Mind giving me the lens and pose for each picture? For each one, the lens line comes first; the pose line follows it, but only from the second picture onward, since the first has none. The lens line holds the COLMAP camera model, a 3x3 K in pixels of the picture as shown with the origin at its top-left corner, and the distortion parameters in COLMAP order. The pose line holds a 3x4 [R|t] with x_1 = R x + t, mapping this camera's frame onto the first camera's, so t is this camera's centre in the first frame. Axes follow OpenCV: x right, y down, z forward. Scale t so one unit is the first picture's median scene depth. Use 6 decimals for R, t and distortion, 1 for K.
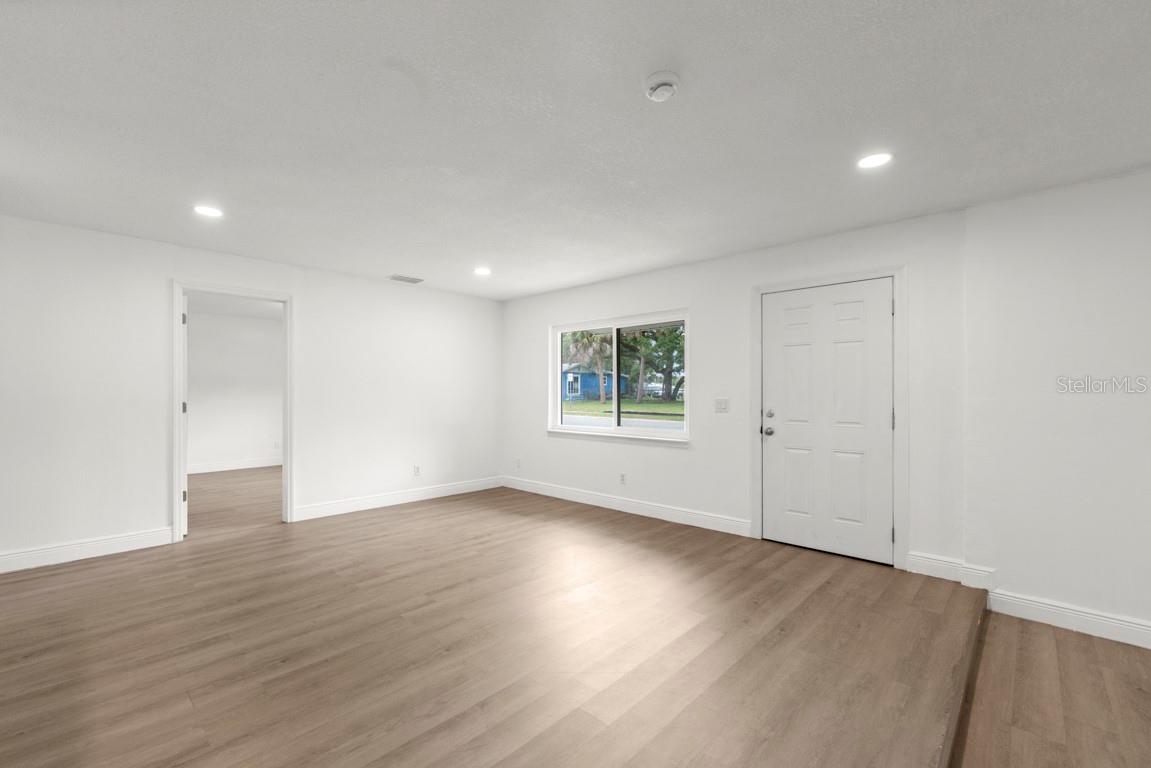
lens RADIAL K [[484.3, 0, 571.3], [0, 484.3, 394.3], [0, 0, 1]] dist [-0.001691, -0.000433]
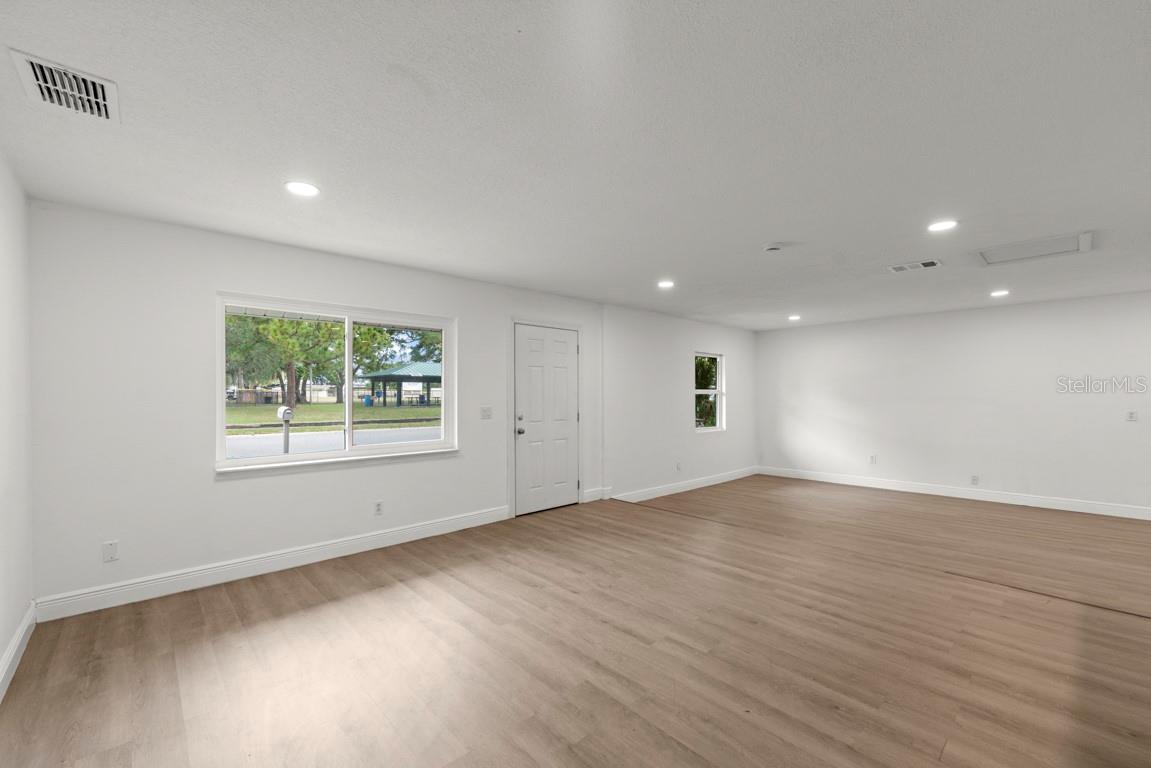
lens RADIAL K [[468.7, 0, 562.7], [0, 468.7, 393.5], [0, 0, 1]] dist [0.000119, 0.000055]
pose [[0.082403, -0.002216, 0.996597, -0.826973], [0.003198, 0.999993, 0.001960, -0.025960], [-0.996594, 0.003026, 0.082409, 0.783558]]
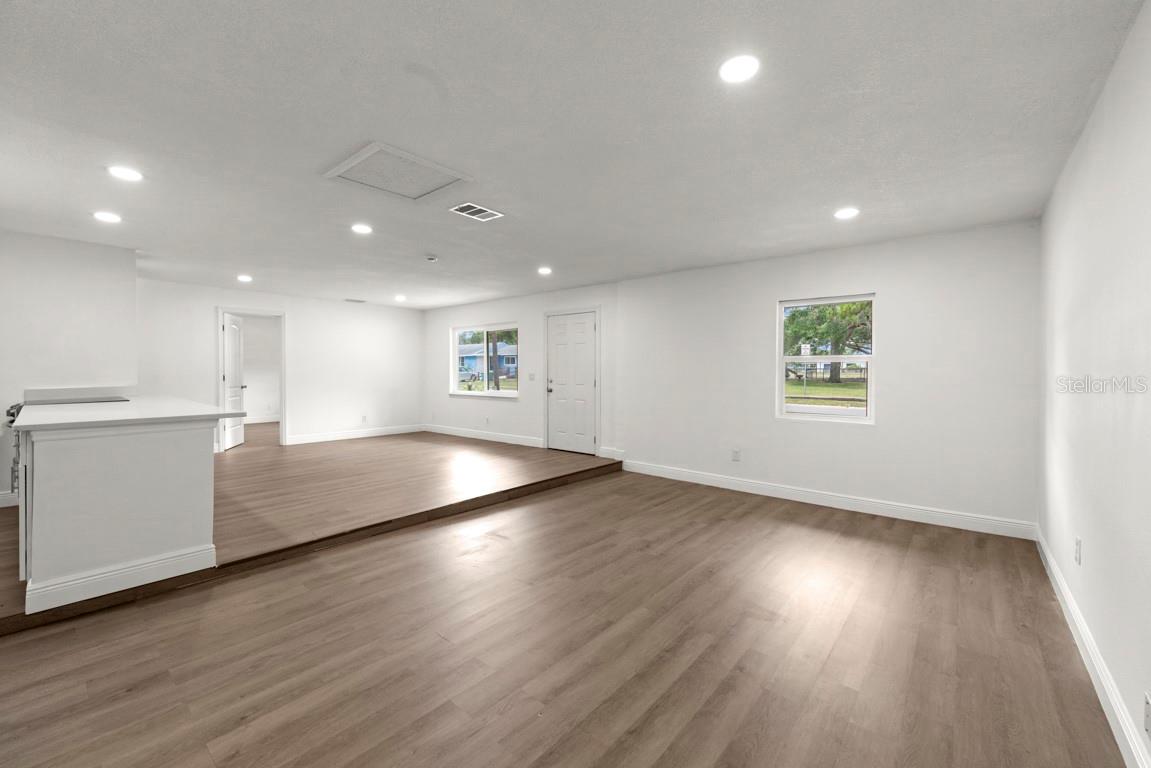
lens RADIAL K [[464.5, 0, 575.5], [0, 464.5, 384.0], [0, 0, 1]] dist [-0.000345, -0.000038]
pose [[0.998503, 0.000905, 0.054697, 0.406716], [-0.002057, 0.999777, 0.021008, 0.014455], [-0.054666, -0.021090, 0.998282, -0.792041]]
